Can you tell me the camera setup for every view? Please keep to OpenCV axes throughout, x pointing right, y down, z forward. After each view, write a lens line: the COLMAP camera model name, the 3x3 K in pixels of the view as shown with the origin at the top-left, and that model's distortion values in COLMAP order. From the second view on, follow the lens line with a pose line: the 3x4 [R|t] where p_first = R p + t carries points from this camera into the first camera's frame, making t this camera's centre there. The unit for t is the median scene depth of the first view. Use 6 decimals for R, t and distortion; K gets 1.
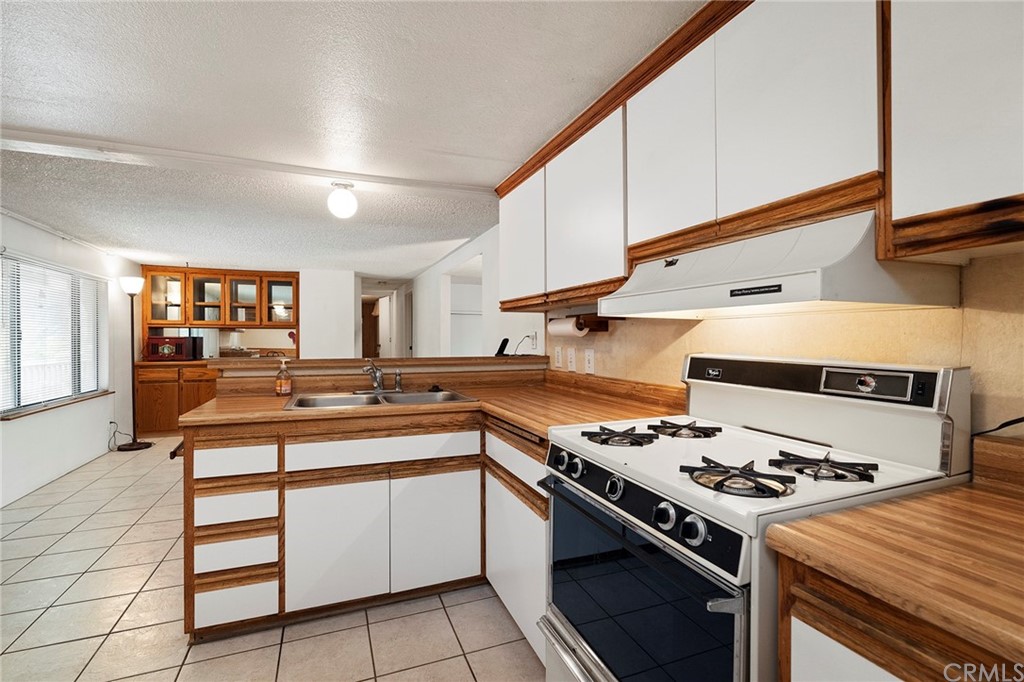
lens RADIAL K [[464.0, 0, 509.7], [0, 464.0, 341.6], [0, 0, 1]] dist [0.000883, 0.000222]
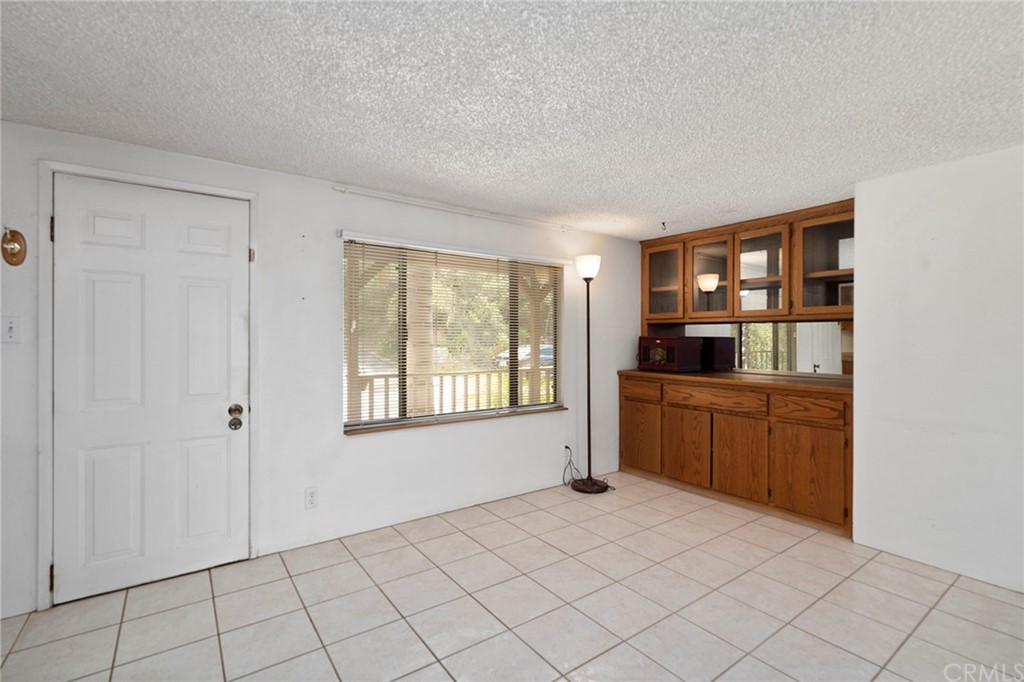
lens RADIAL K [[464.0, 0, 510.8], [0, 464.0, 339.1], [0, 0, 1]] dist [0.000883, 0.000222]
pose [[0.245676, 0.007661, -0.969322, -0.112092], [-0.011321, 0.999923, 0.005034, -0.007951], [0.969286, 0.009737, 0.245744, 0.618536]]
